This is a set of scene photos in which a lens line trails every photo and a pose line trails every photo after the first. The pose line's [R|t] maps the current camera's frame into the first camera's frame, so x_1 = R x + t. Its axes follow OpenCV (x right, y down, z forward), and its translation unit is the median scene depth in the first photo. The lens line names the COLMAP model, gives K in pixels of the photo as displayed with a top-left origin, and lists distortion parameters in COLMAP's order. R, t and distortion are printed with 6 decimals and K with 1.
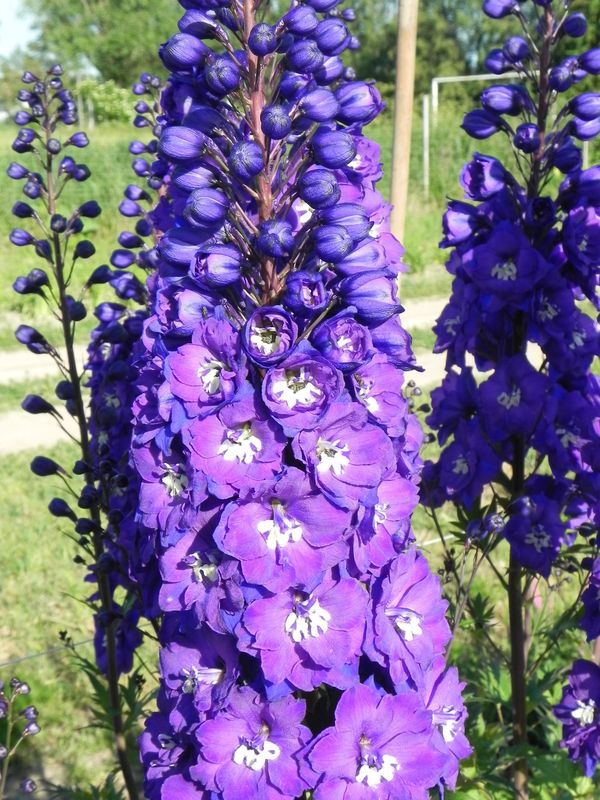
lens RADIAL K [[1317.3, 0, 338.4], [0, 1317.3, 432.5], [0, 0, 1]] dist [0.369109, 0.000000]
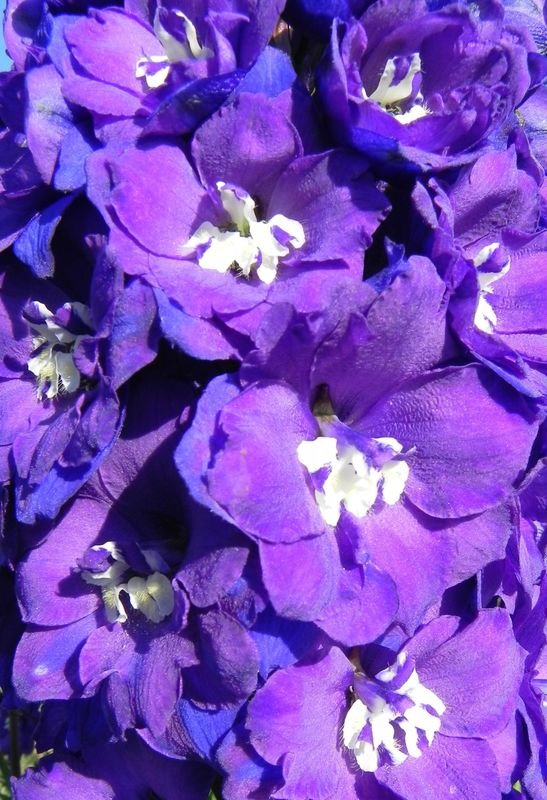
lens RADIAL K [[737.0, 0, 280.5], [0, 737.0, 498.3], [0, 0, 1]] dist [-0.129334, 0.000000]
pose [[0.988112, 0.012173, 0.153255, -0.092816], [0.006700, 0.992504, -0.122030, 0.104346], [-0.153592, 0.121606, 0.980623, 0.798533]]
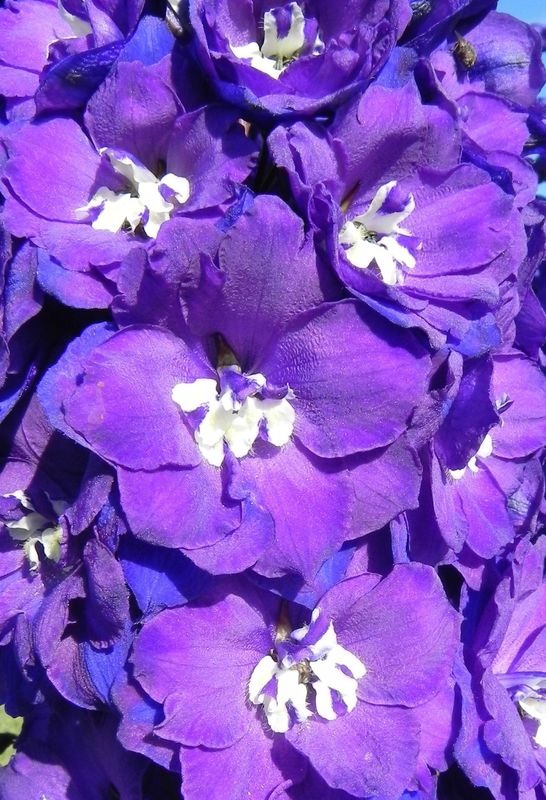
lens RADIAL K [[941.6, 0, 276.0], [0, 941.6, 545.3], [0, 0, 1]] dist [-0.124992, 0.000000]
pose [[0.998992, 0.006794, -0.044373, -0.020703], [-0.013621, 0.987754, -0.155425, 0.148924], [0.042774, 0.155873, 0.986851, 0.740637]]
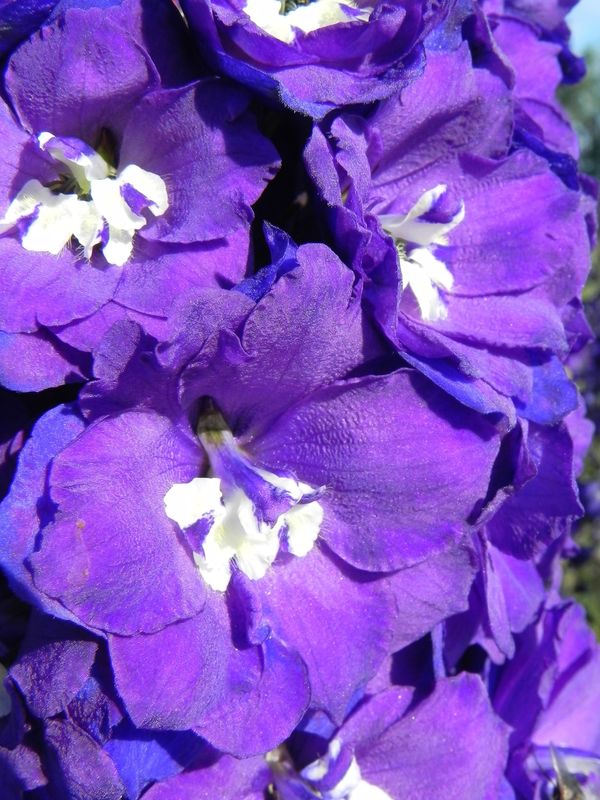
lens RADIAL K [[1123.8, 0, 326.4], [0, 1123.8, 418.5], [0, 0, 1]] dist [-0.084915, 0.000000]
pose [[0.977634, -0.026150, 0.208679, -0.073779], [0.046006, 0.994799, -0.090870, 0.074607], [-0.205218, 0.098438, 0.973753, 0.765079]]
